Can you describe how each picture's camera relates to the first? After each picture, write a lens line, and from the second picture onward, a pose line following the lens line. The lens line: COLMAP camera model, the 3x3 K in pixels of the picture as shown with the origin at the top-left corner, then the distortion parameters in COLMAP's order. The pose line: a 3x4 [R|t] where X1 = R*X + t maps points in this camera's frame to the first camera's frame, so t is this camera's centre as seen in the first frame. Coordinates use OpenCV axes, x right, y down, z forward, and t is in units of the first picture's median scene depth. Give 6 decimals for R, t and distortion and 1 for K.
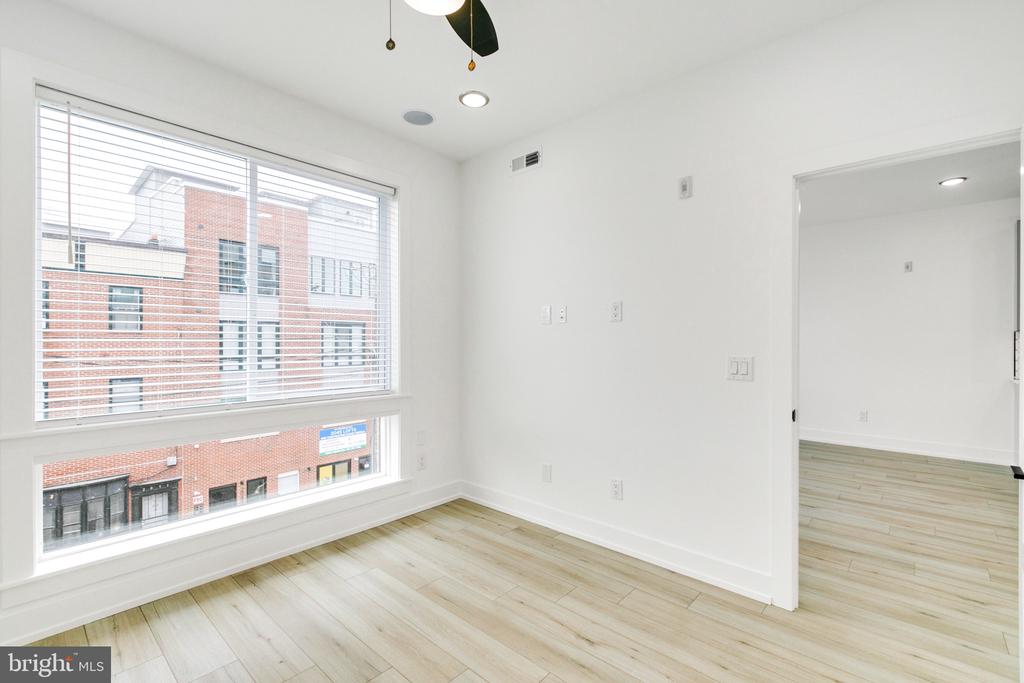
lens RADIAL K [[460.6, 0, 511.4], [0, 460.6, 335.1], [0, 0, 1]] dist [0.000245, -0.000309]
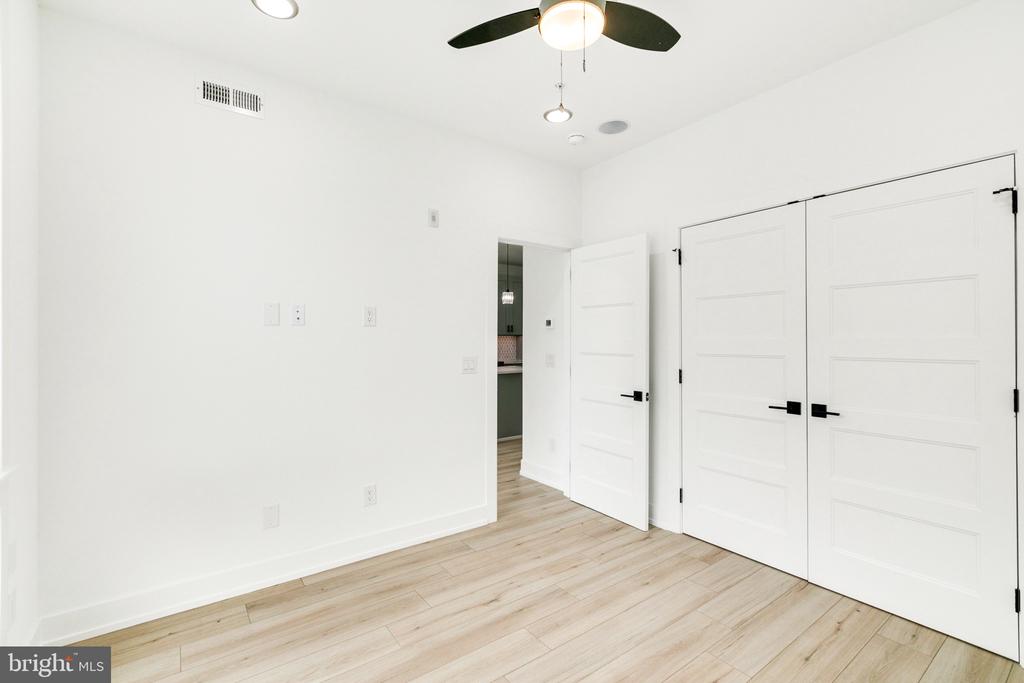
lens RADIAL K [[460.6, 0, 511.4], [0, 460.6, 335.1], [0, 0, 1]] dist [0.000245, -0.000309]
pose [[0.190603, 0.012004, 0.981594, -0.737158], [-0.009884, 0.999898, -0.010309, -0.003612], [-0.981617, -0.007738, 0.190702, 0.547155]]
